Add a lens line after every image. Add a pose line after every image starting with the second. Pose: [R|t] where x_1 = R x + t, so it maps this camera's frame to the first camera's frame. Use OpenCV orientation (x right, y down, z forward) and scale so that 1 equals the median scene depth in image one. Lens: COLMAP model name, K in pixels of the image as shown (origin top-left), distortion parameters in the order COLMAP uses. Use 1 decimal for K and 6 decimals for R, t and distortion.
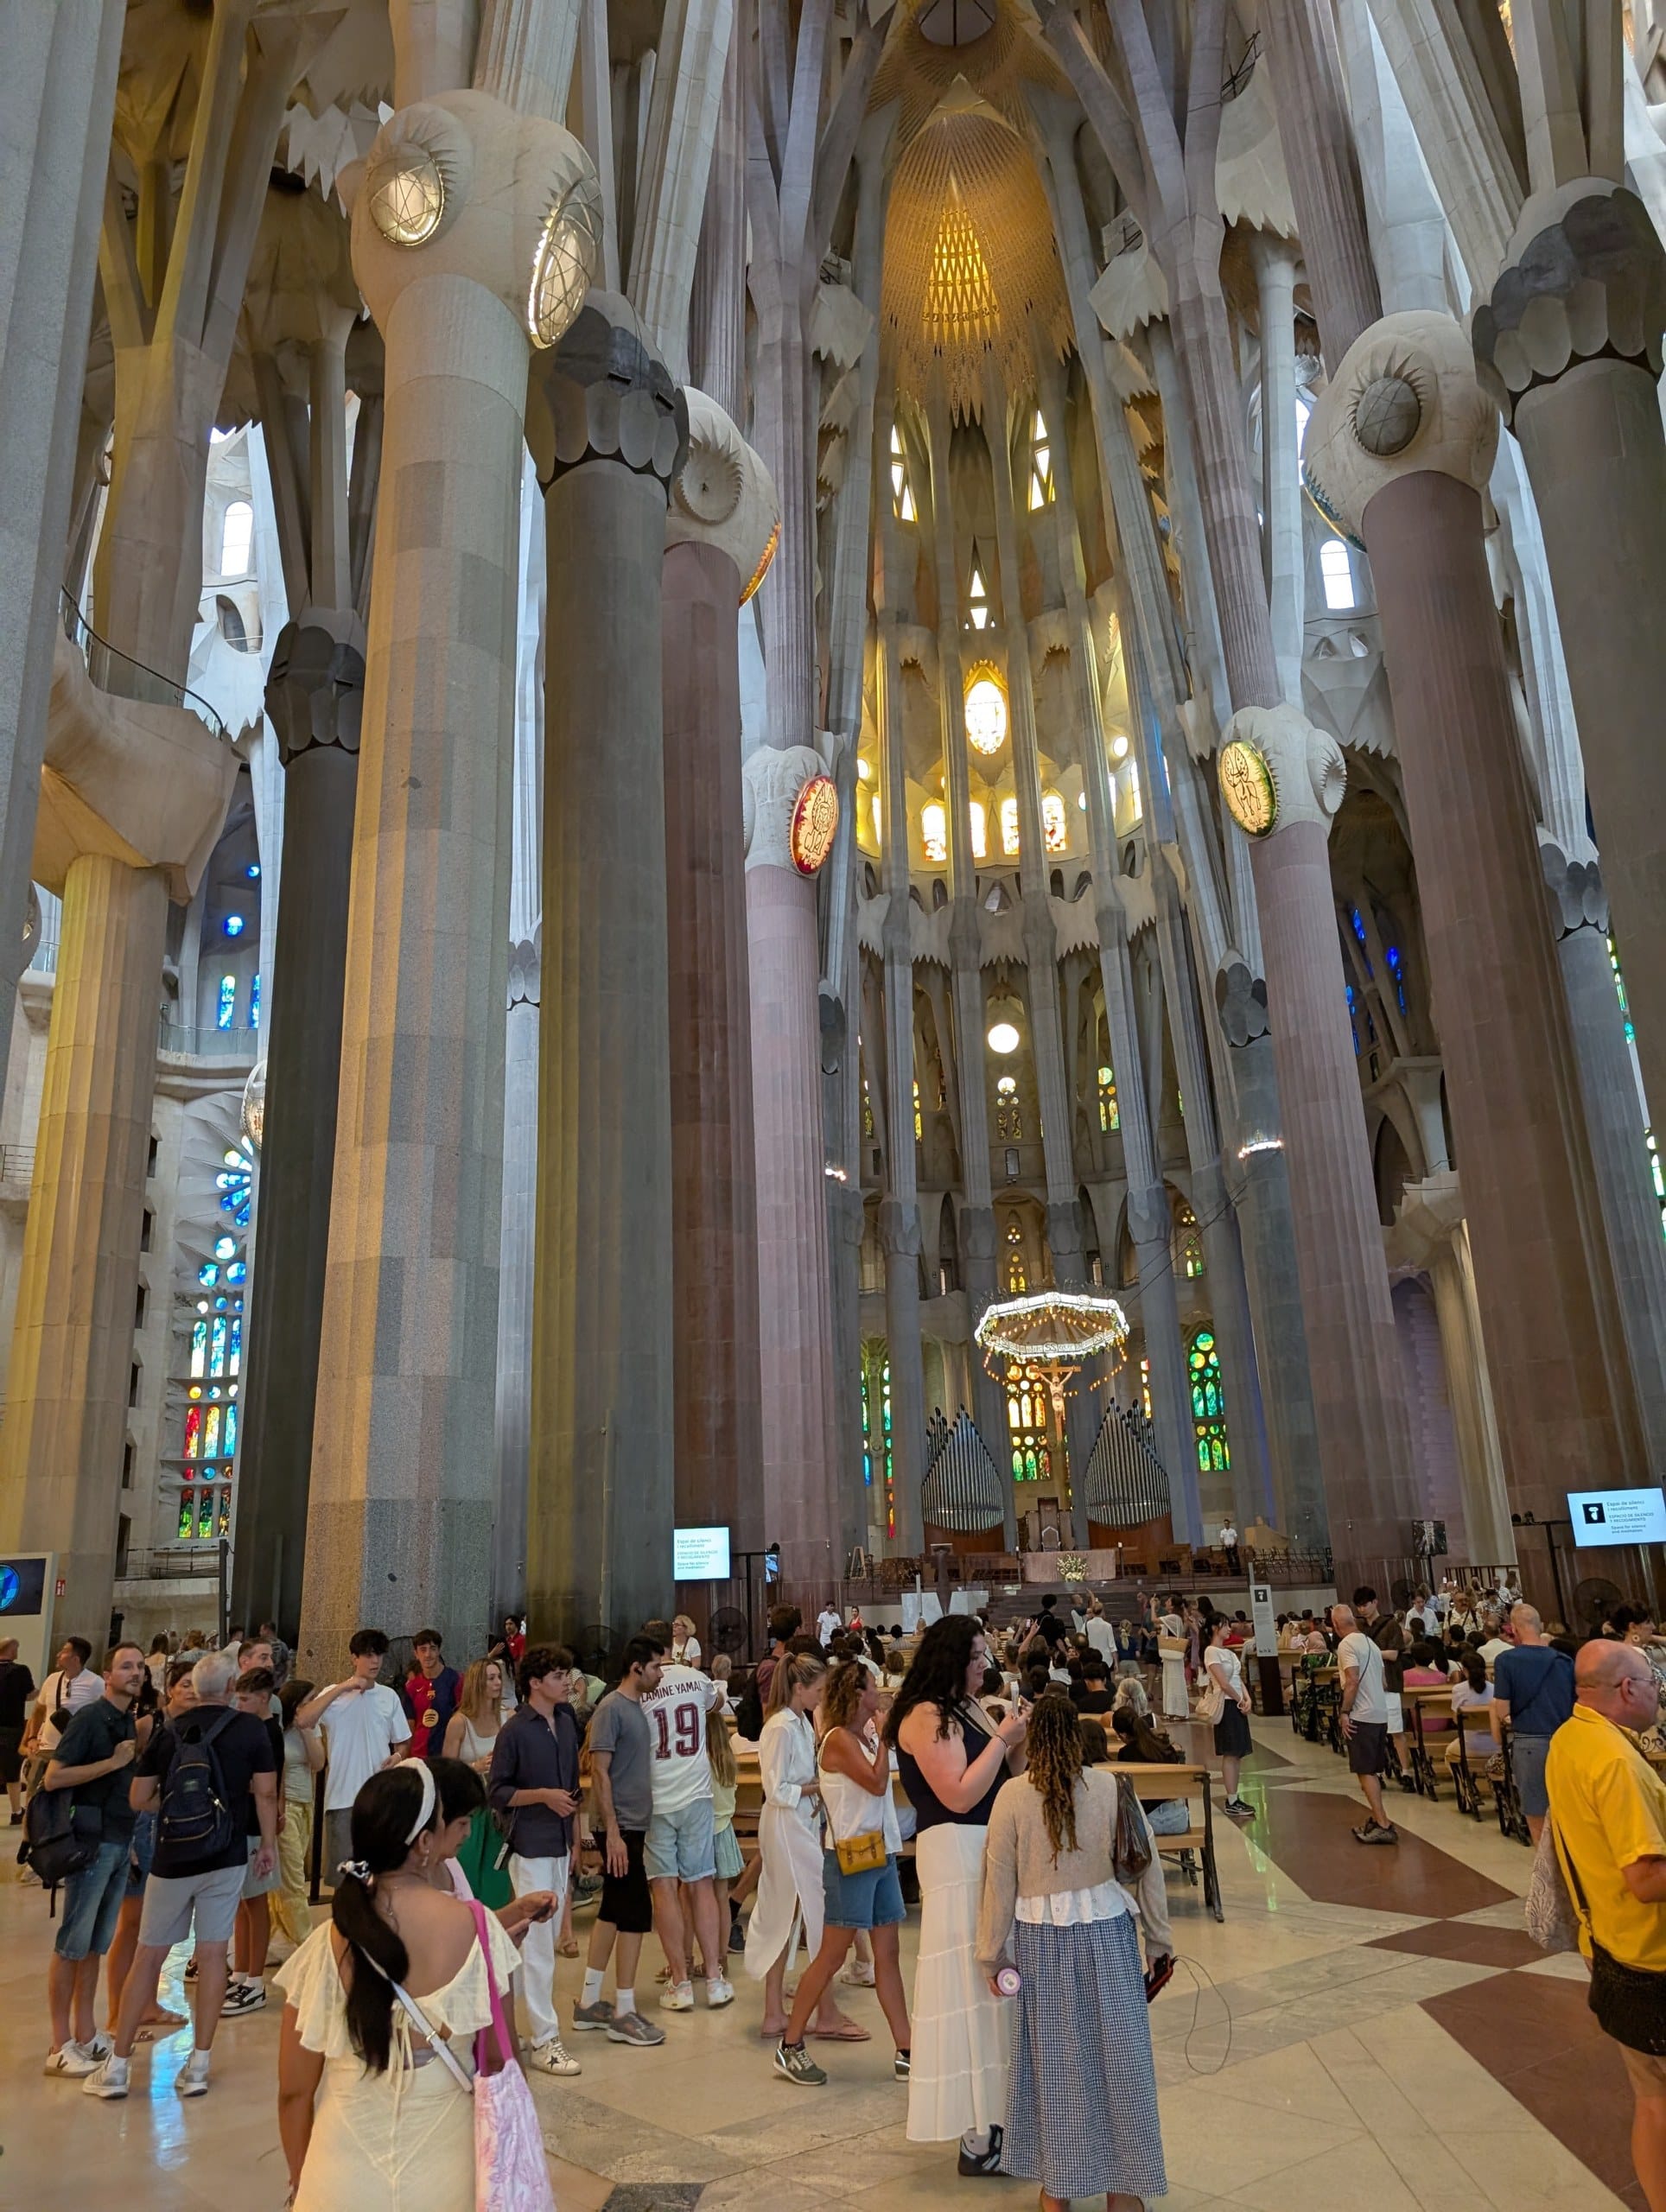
lens RADIAL K [[1479.8, 0, 871.0], [0, 1479.8, 1125.8], [0, 0, 1]] dist [0.006787, -0.005393]
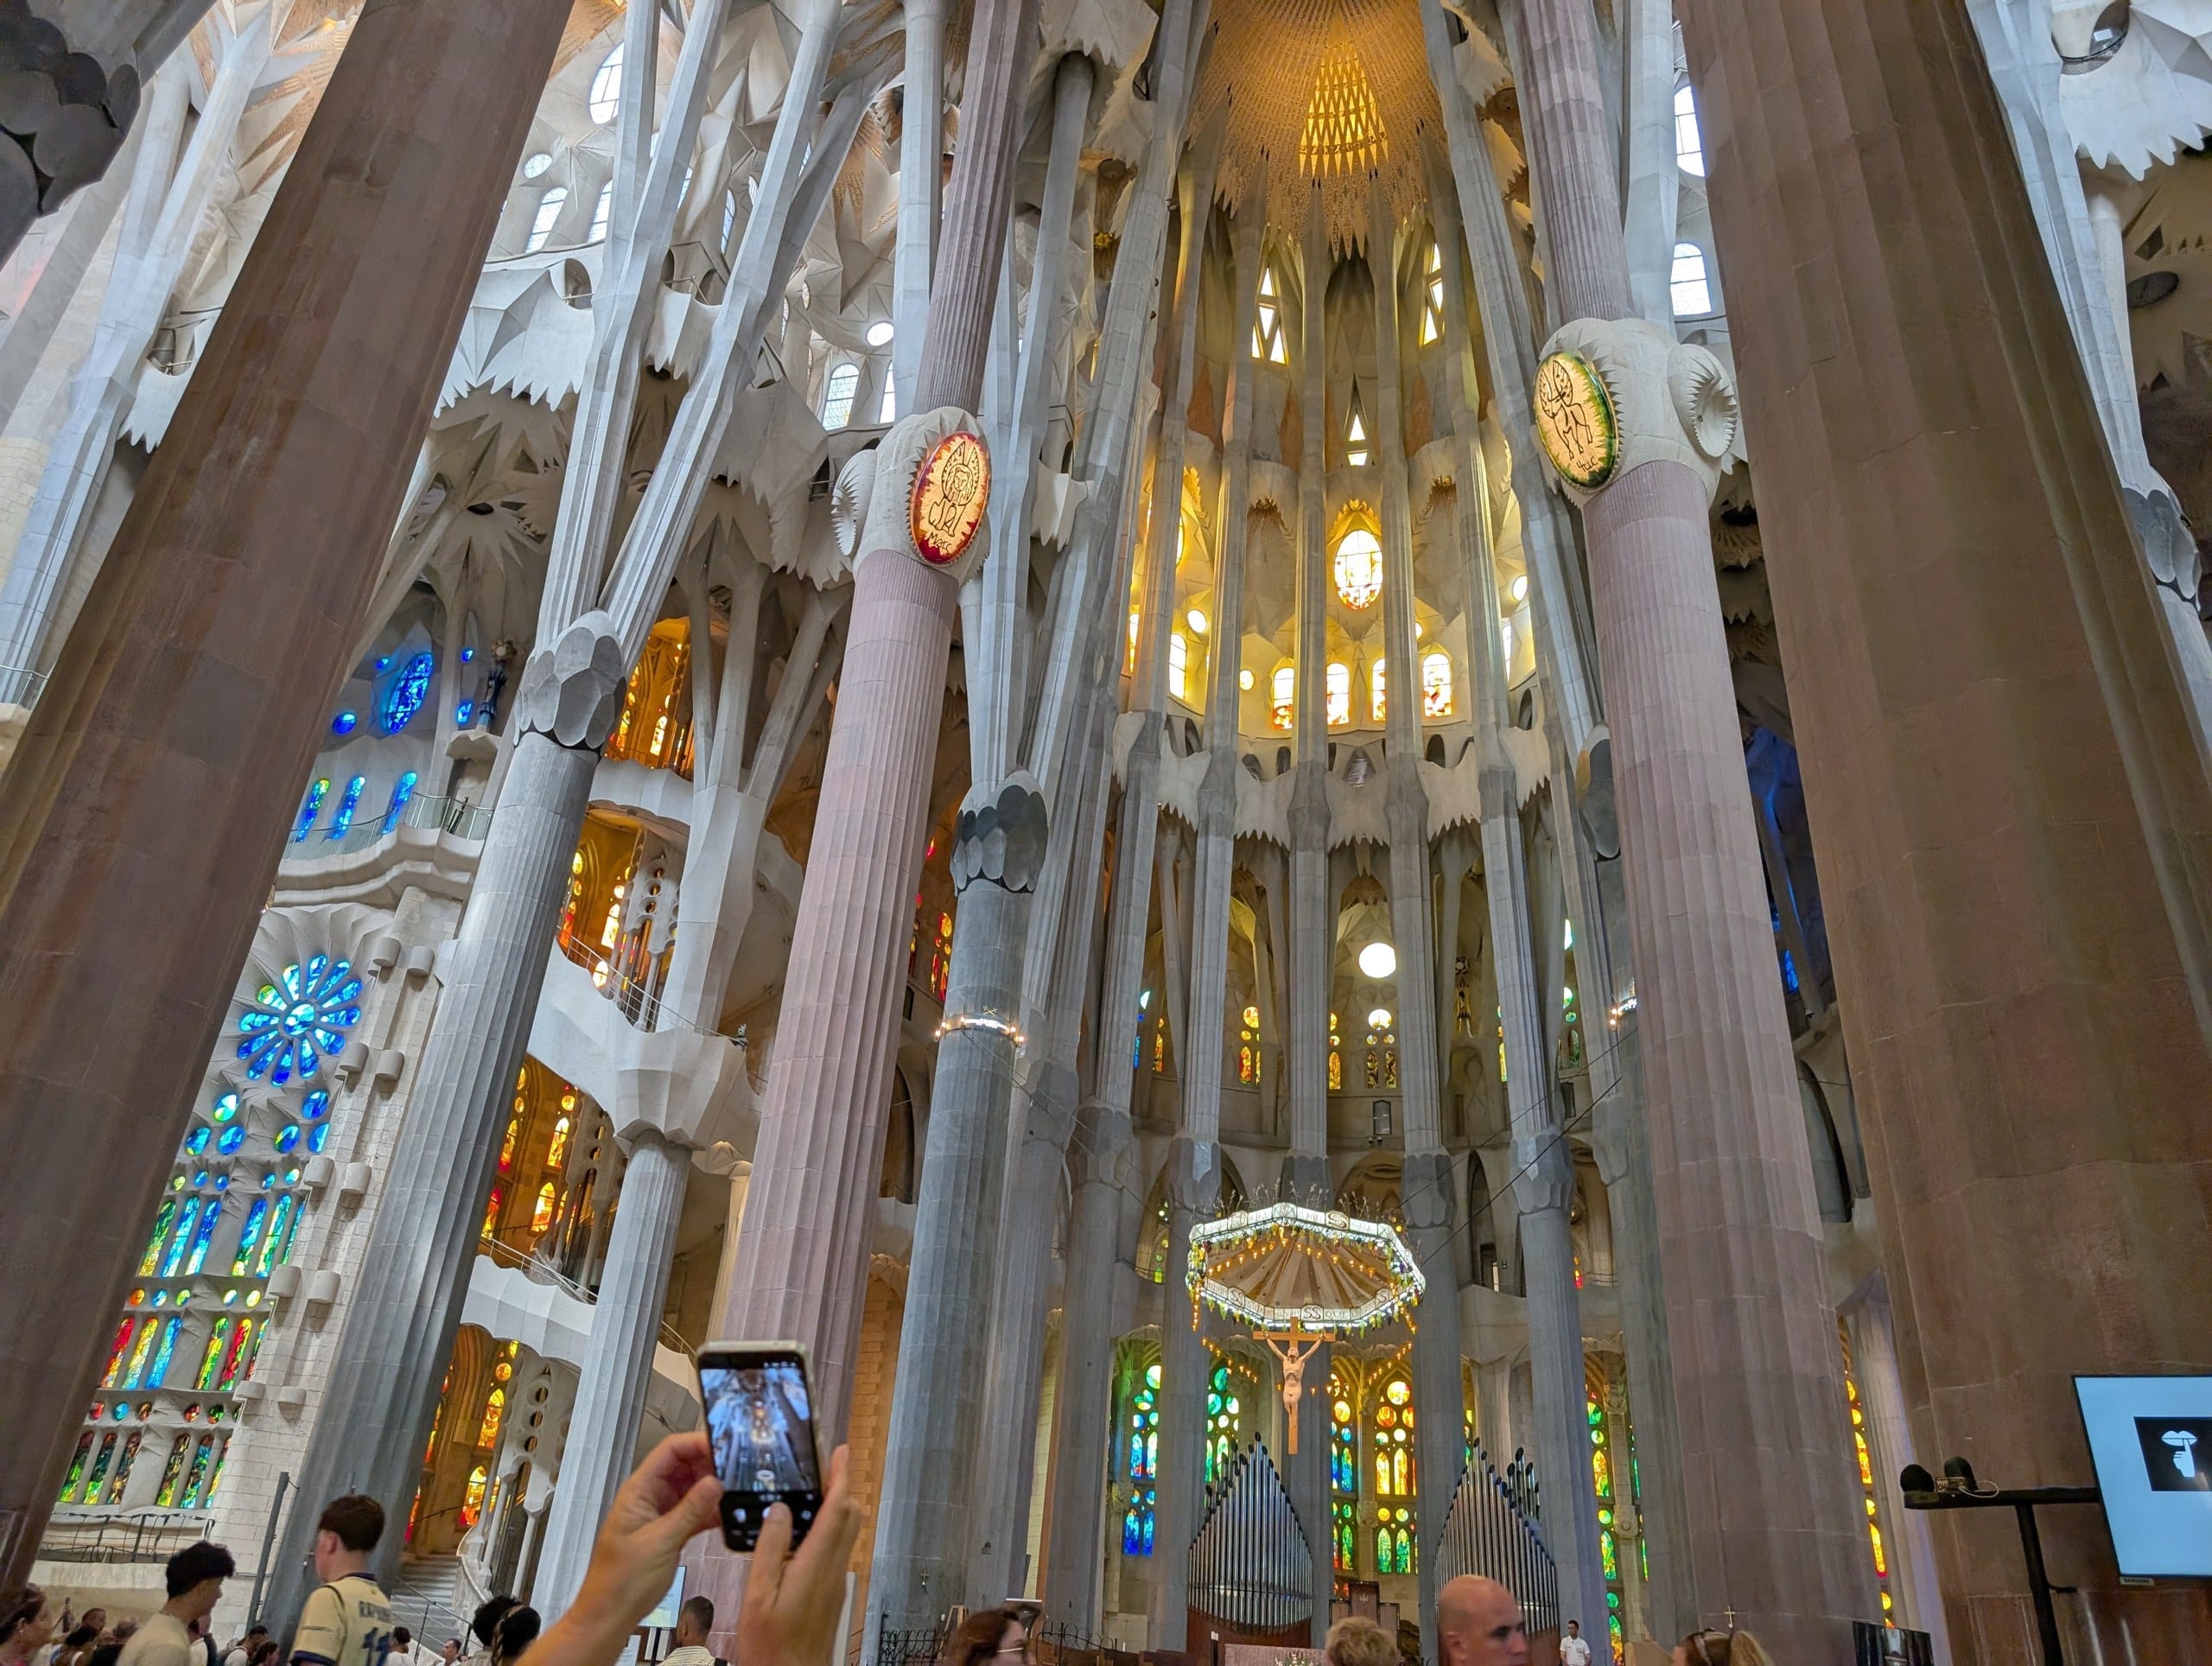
lens RADIAL K [[1559.2, 0, 1097.9], [0, 1559.2, 847.8], [0, 0, 1]] dist [0.011917, -0.007873]
pose [[0.984237, 0.016244, -0.176109, 0.146958], [-0.052718, 0.977452, -0.204470, 0.096342], [0.168817, 0.210531, 0.962901, 0.287346]]
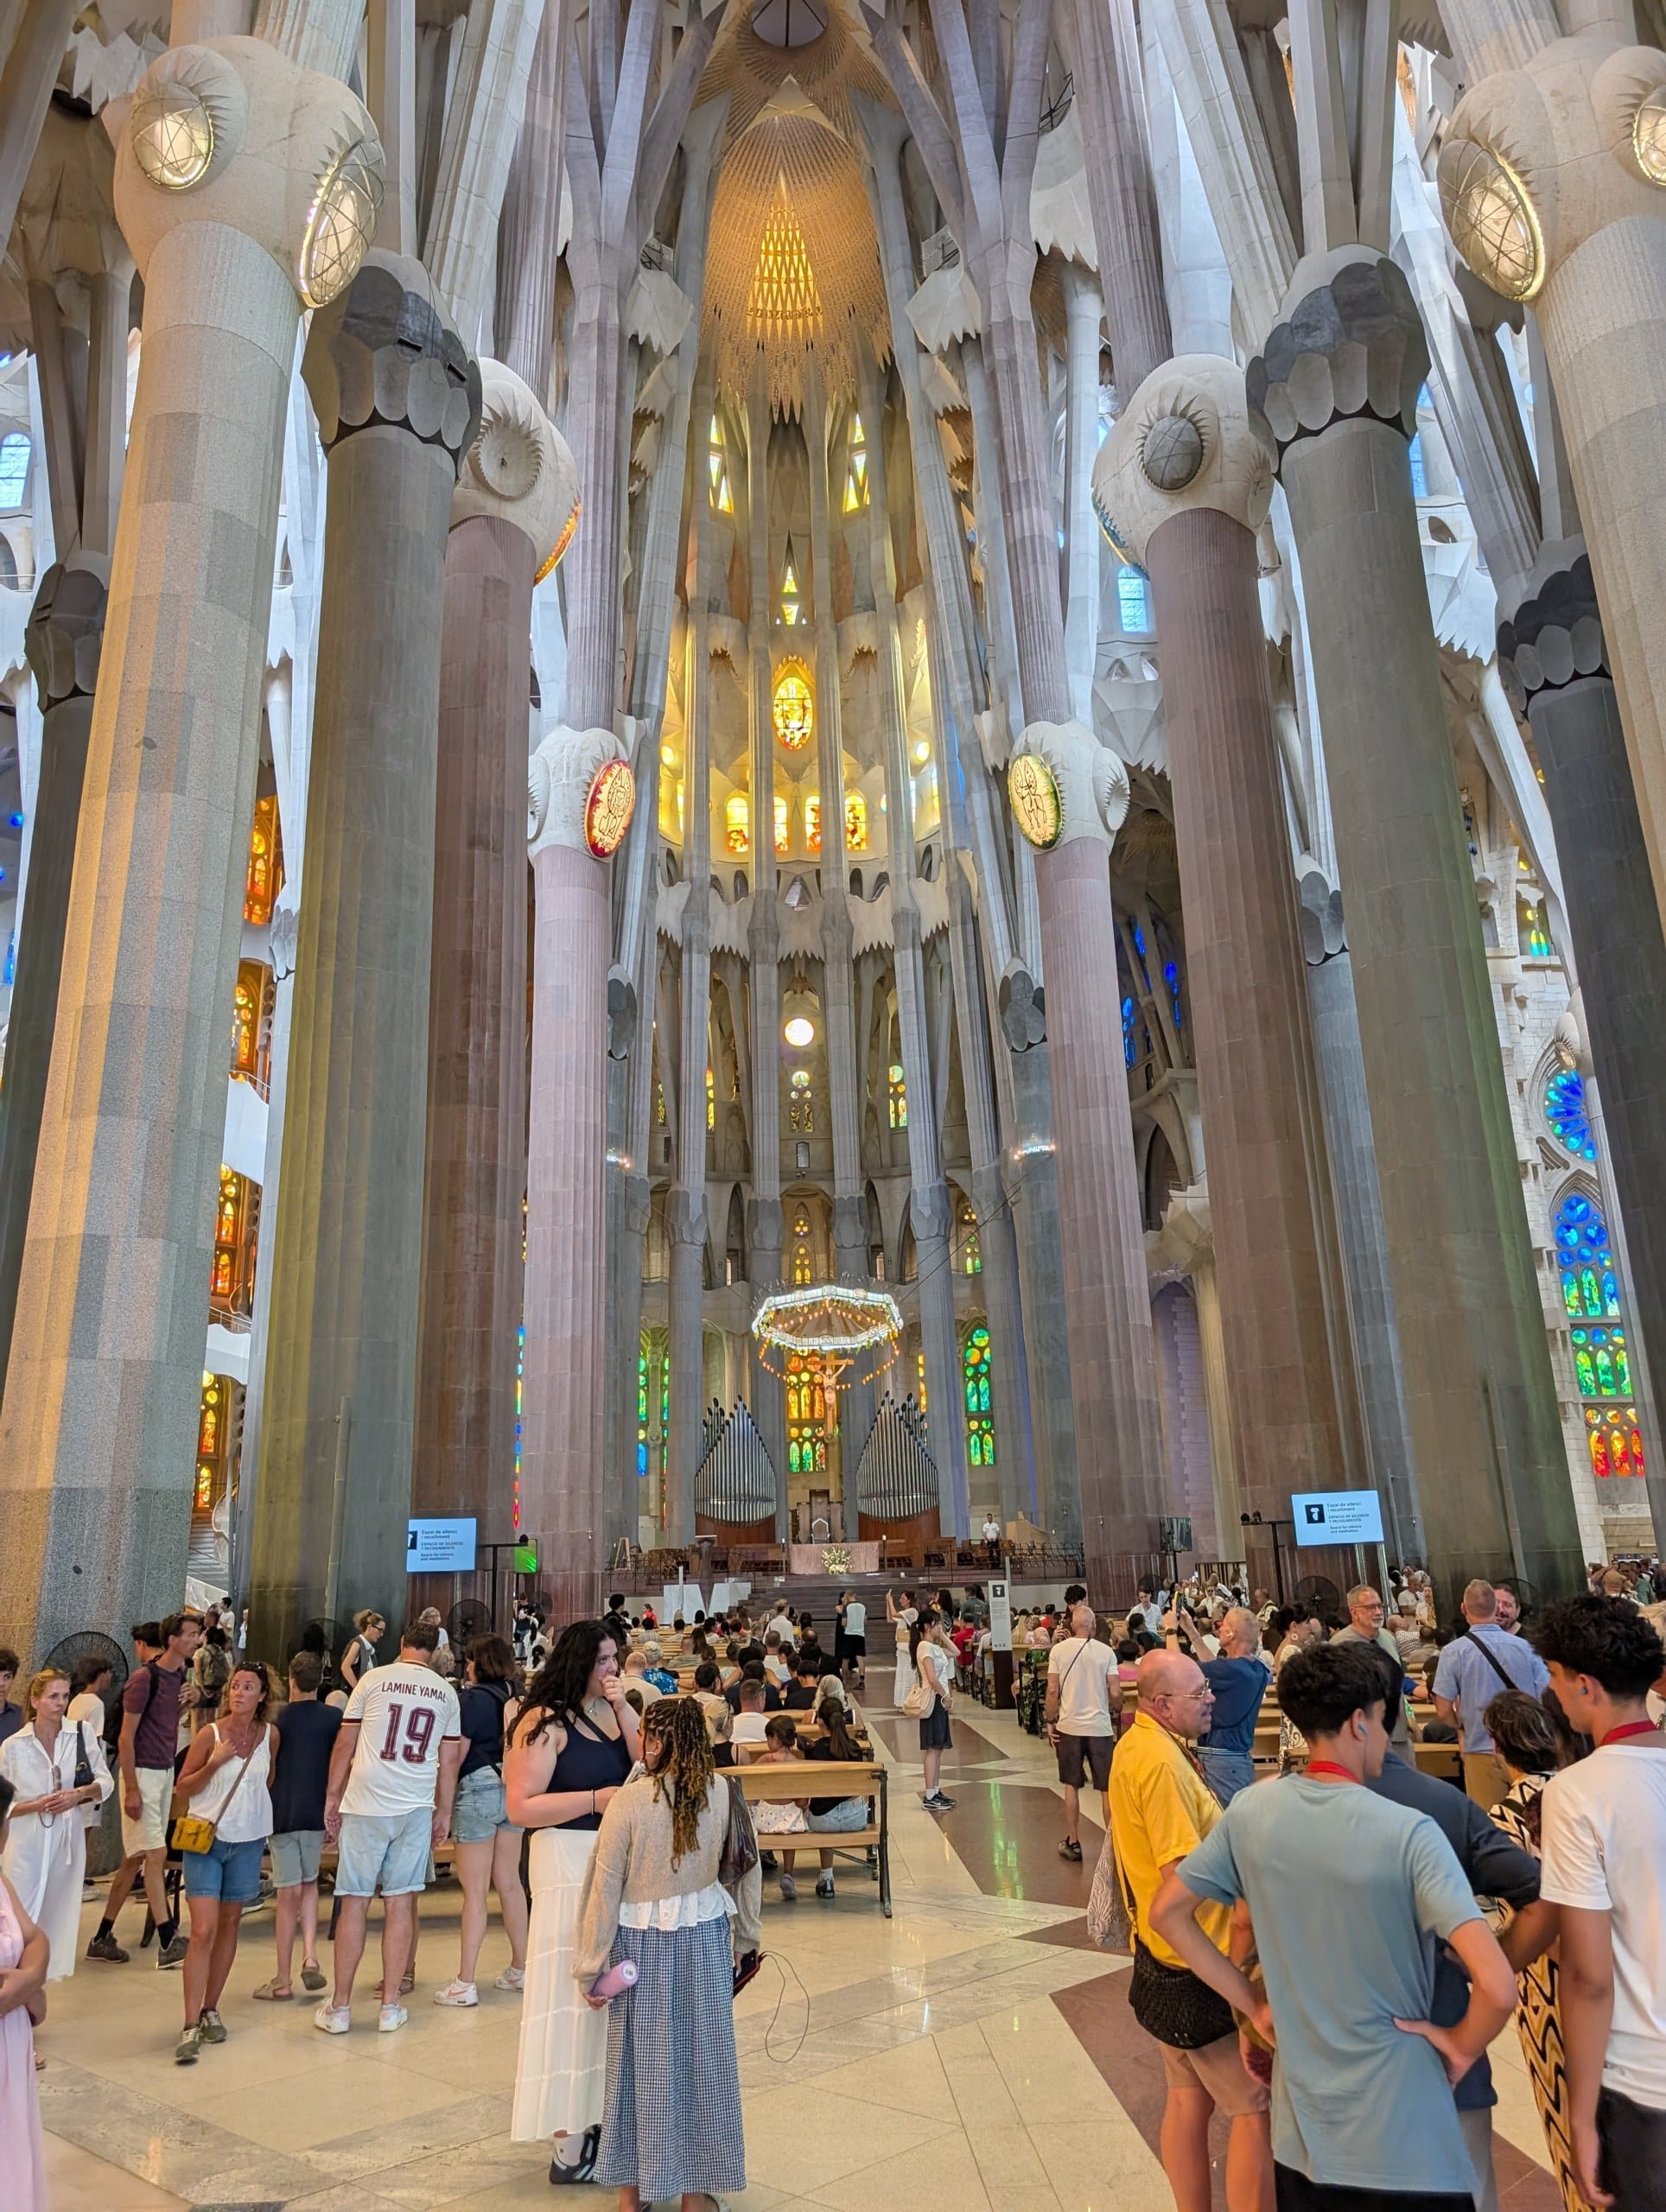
lens RADIAL K [[1476.5, 0, 833.0], [0, 1476.5, 1106.0], [0, 0, 1]] dist [0.008367, -0.007614]
pose [[0.993186, 0.041460, 0.108915, 0.010312], [-0.040740, 0.999131, -0.008830, -0.001416], [-0.109187, 0.004333, 0.994012, -0.001189]]
